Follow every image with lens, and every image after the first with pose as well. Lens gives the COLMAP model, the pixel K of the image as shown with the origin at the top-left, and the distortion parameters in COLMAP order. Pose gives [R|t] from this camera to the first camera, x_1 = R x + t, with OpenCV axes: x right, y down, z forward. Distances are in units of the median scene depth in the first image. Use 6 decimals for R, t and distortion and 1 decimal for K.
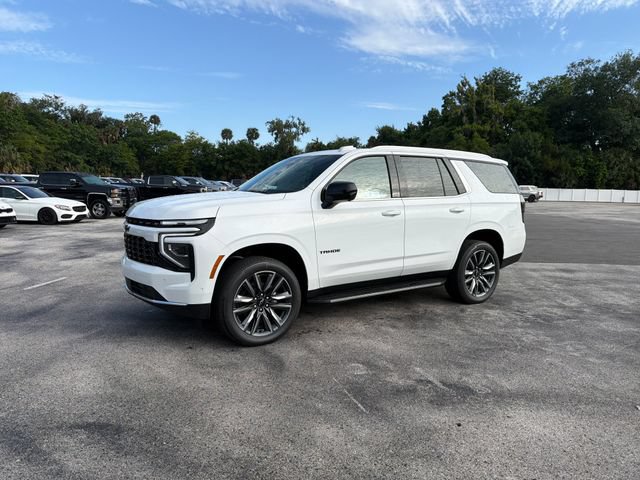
lens RADIAL K [[454.0, 0, 319.2], [0, 454.0, 240.9], [0, 0, 1]] dist [0.041971, -0.049850]
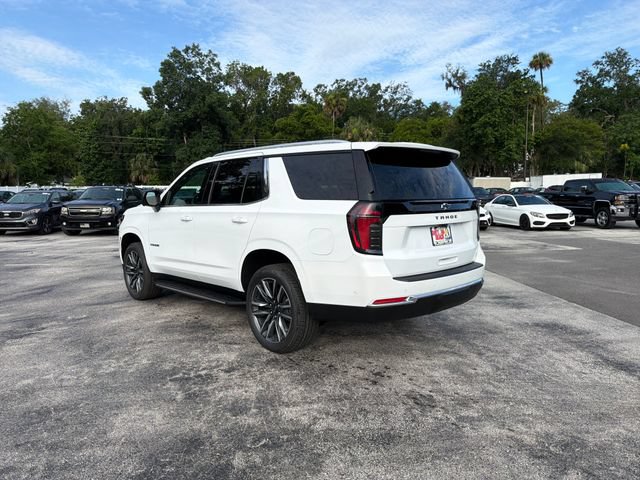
lens RADIAL K [[454.0, 0, 314.8], [0, 454.0, 246.1], [0, 0, 1]] dist [0.041971, -0.049850]
pose [[0.167248, 0.092669, -0.981550, 1.235873], [-0.097497, 0.992248, 0.077066, -0.107706], [0.981082, 0.082809, 0.174986, 1.088905]]
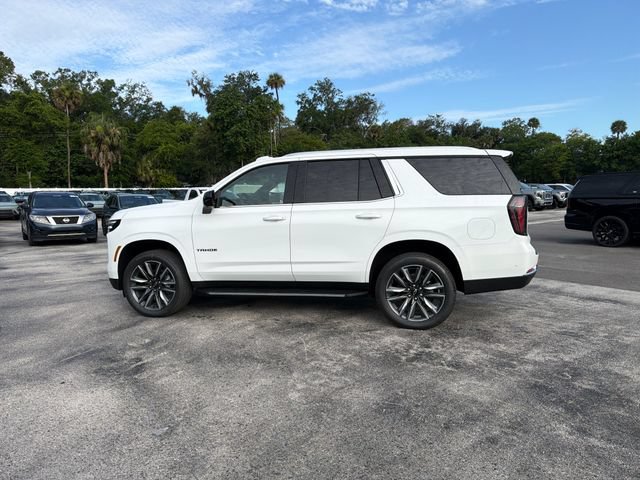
lens RADIAL K [[454.0, 0, 316.4], [0, 454.0, 244.2], [0, 0, 1]] dist [0.041971, -0.049850]
pose [[0.683989, 0.049573, -0.727806, 0.959736], [-0.054353, 0.998378, 0.016922, -0.025200], [0.727465, 0.027984, 0.685574, 0.354690]]
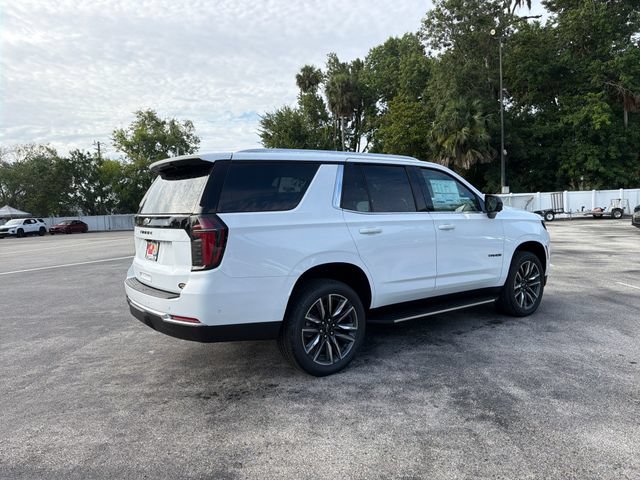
lens RADIAL K [[450.7, 0, 314.8], [0, 450.7, 244.5], [0, 0, 1]] dist [0.036751, -0.041215]
pose [[-0.999361, 0.014854, -0.032495, 0.237257], [0.008489, 0.982152, 0.187895, -0.241468], [0.034707, 0.187499, -0.981651, 2.218692]]
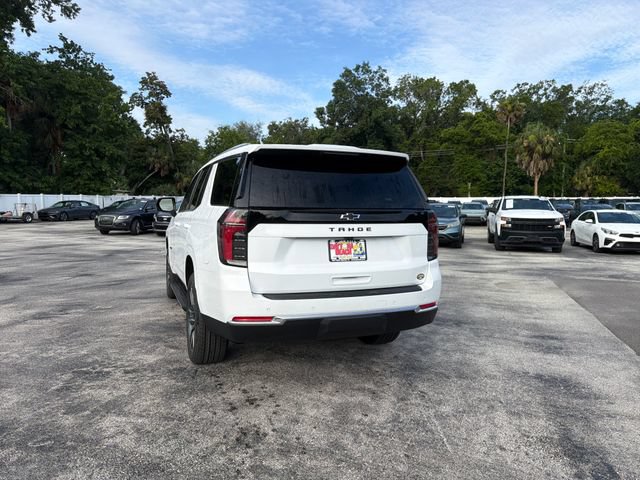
lens RADIAL K [[454.0, 0, 312.8], [0, 454.0, 240.1], [0, 0, 1]] dist [0.041971, -0.049850]
pose [[-0.216646, 0.052338, -0.974846, 1.162503], [-0.120195, 0.989535, 0.079839, -0.149414], [0.968823, 0.134468, -0.208088, 1.530686]]
